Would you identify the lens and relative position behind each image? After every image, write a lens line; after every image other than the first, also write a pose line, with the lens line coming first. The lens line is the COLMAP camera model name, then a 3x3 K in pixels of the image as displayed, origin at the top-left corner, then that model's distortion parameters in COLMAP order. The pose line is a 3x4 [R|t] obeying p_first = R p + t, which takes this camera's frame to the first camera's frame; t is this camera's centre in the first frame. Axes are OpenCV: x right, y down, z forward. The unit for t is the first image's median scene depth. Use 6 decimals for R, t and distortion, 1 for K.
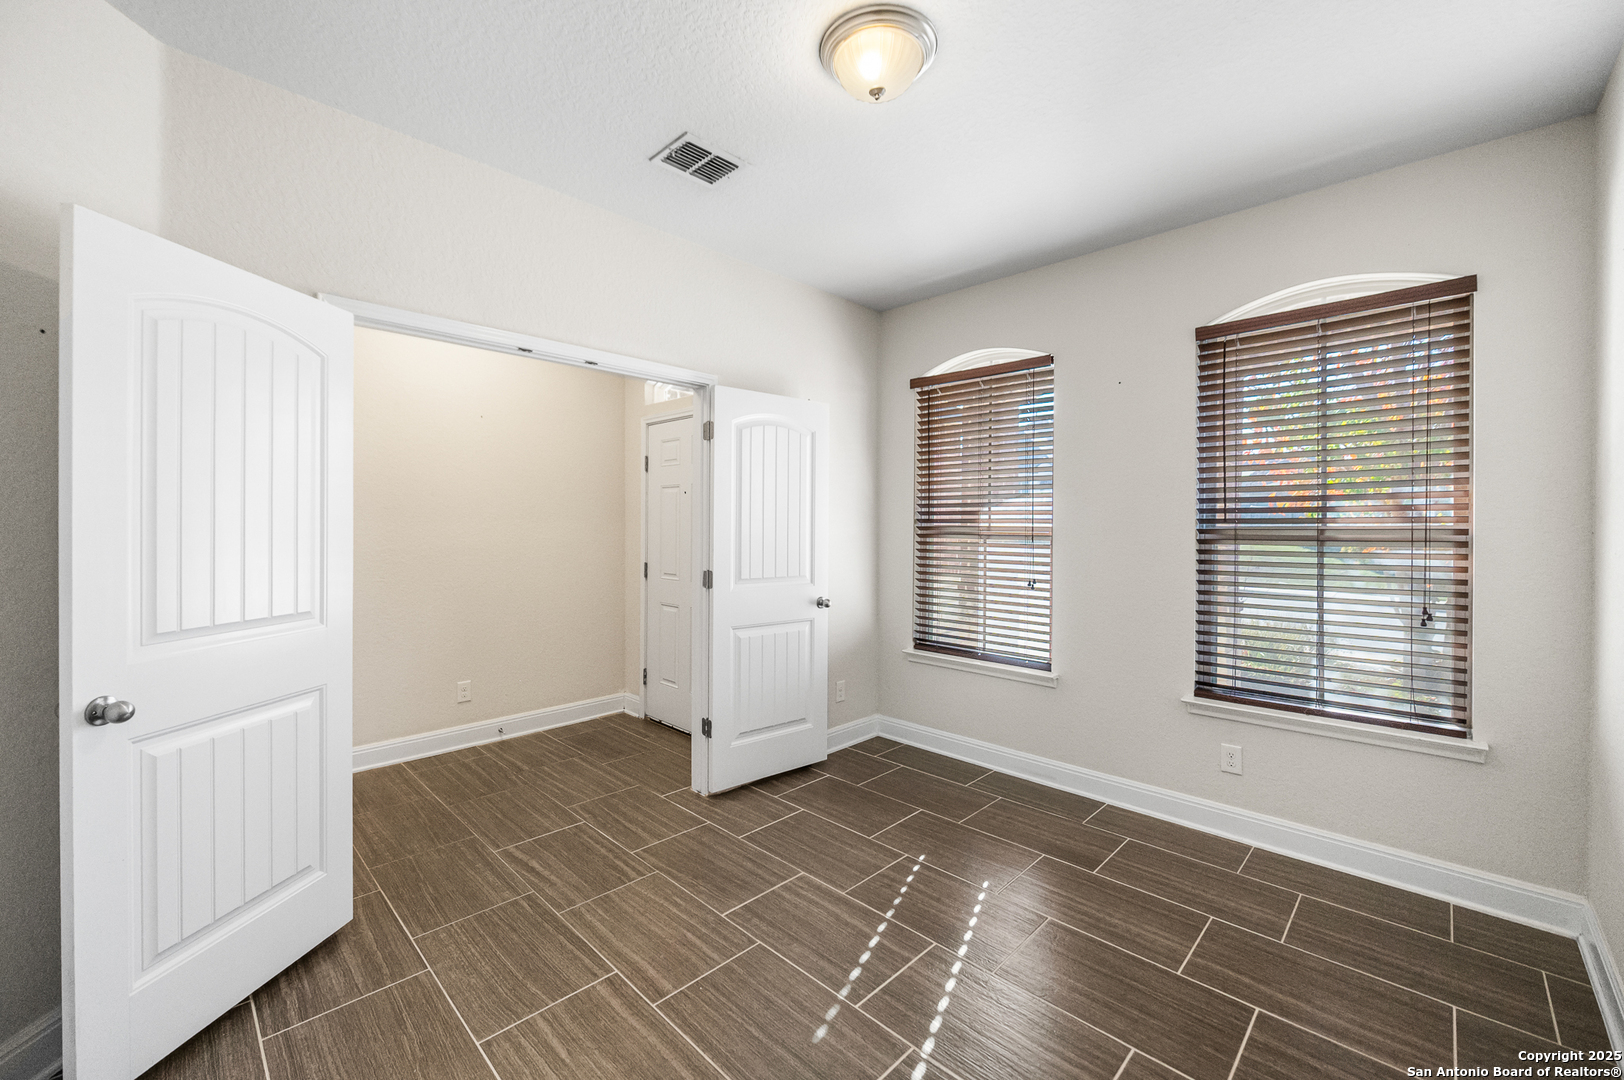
lens RADIAL K [[653.0, 0, 794.7], [0, 653.0, 528.0], [0, 0, 1]] dist [-0.007306, -0.000097]
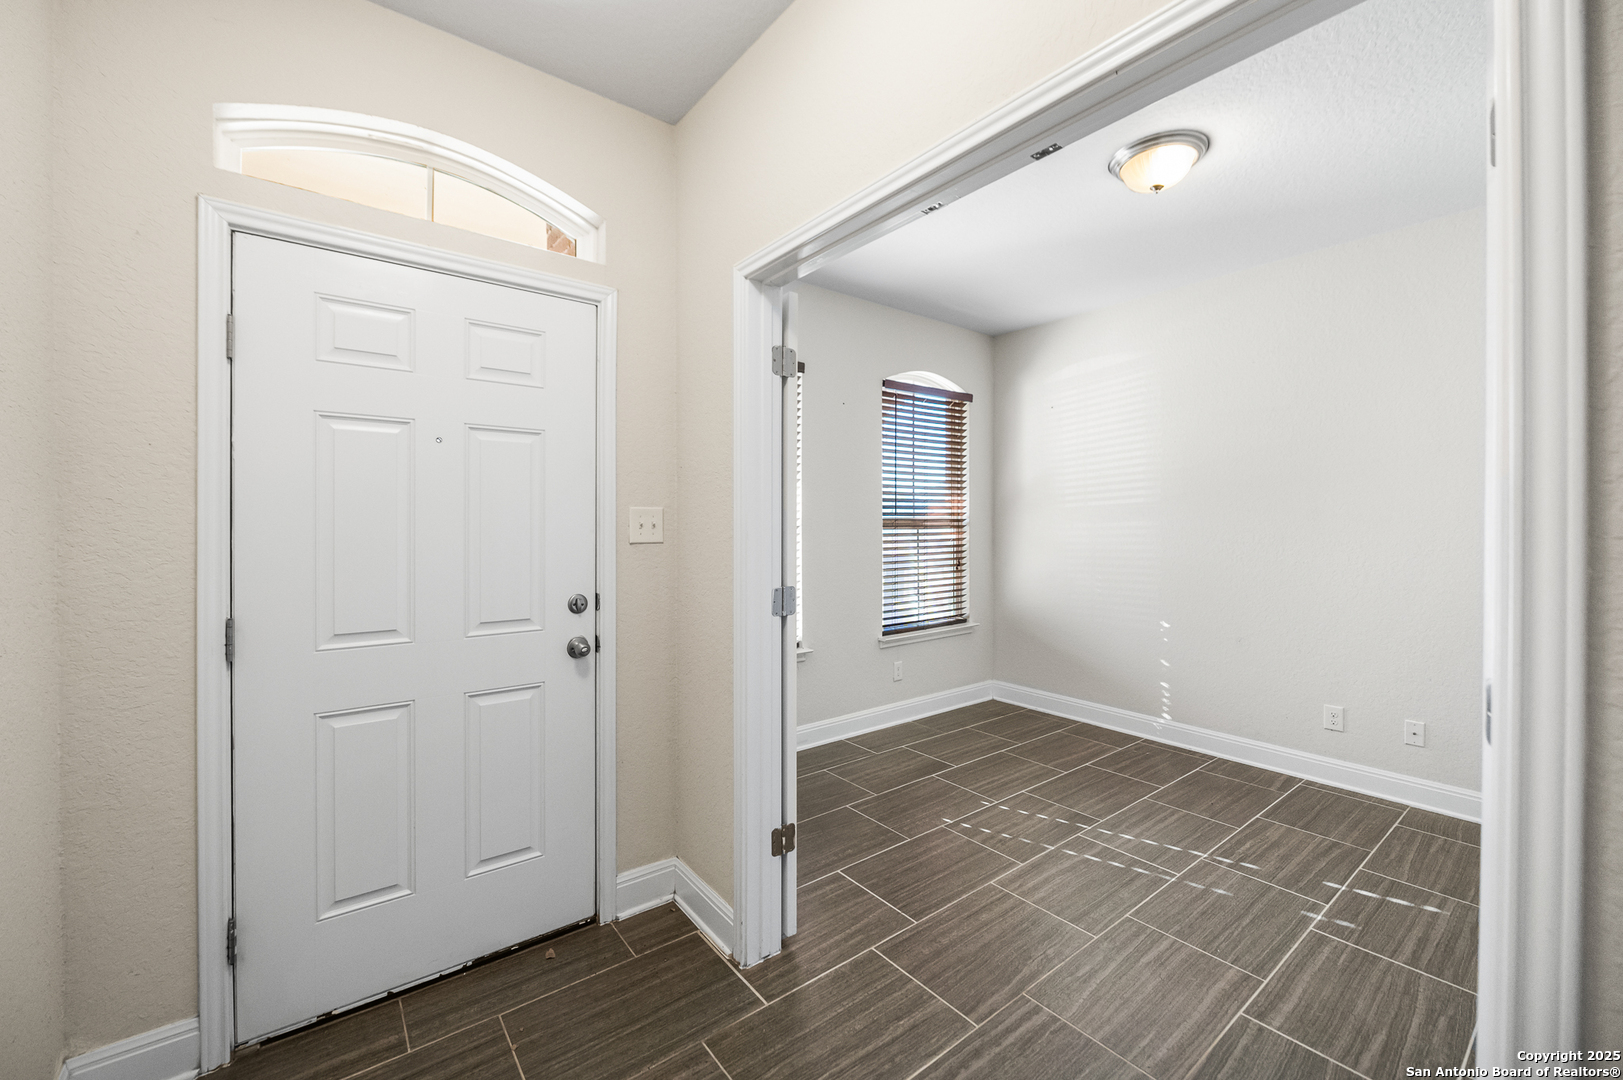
lens RADIAL K [[652.6, 0, 794.2], [0, 652.6, 528.0], [0, 0, 1]] dist [-0.007306, -0.000097]
pose [[0.124619, -0.013711, 0.992110, -0.909954], [0.003518, 0.999904, 0.013377, 0.000556], [-0.992198, 0.001823, 0.124655, 1.112746]]
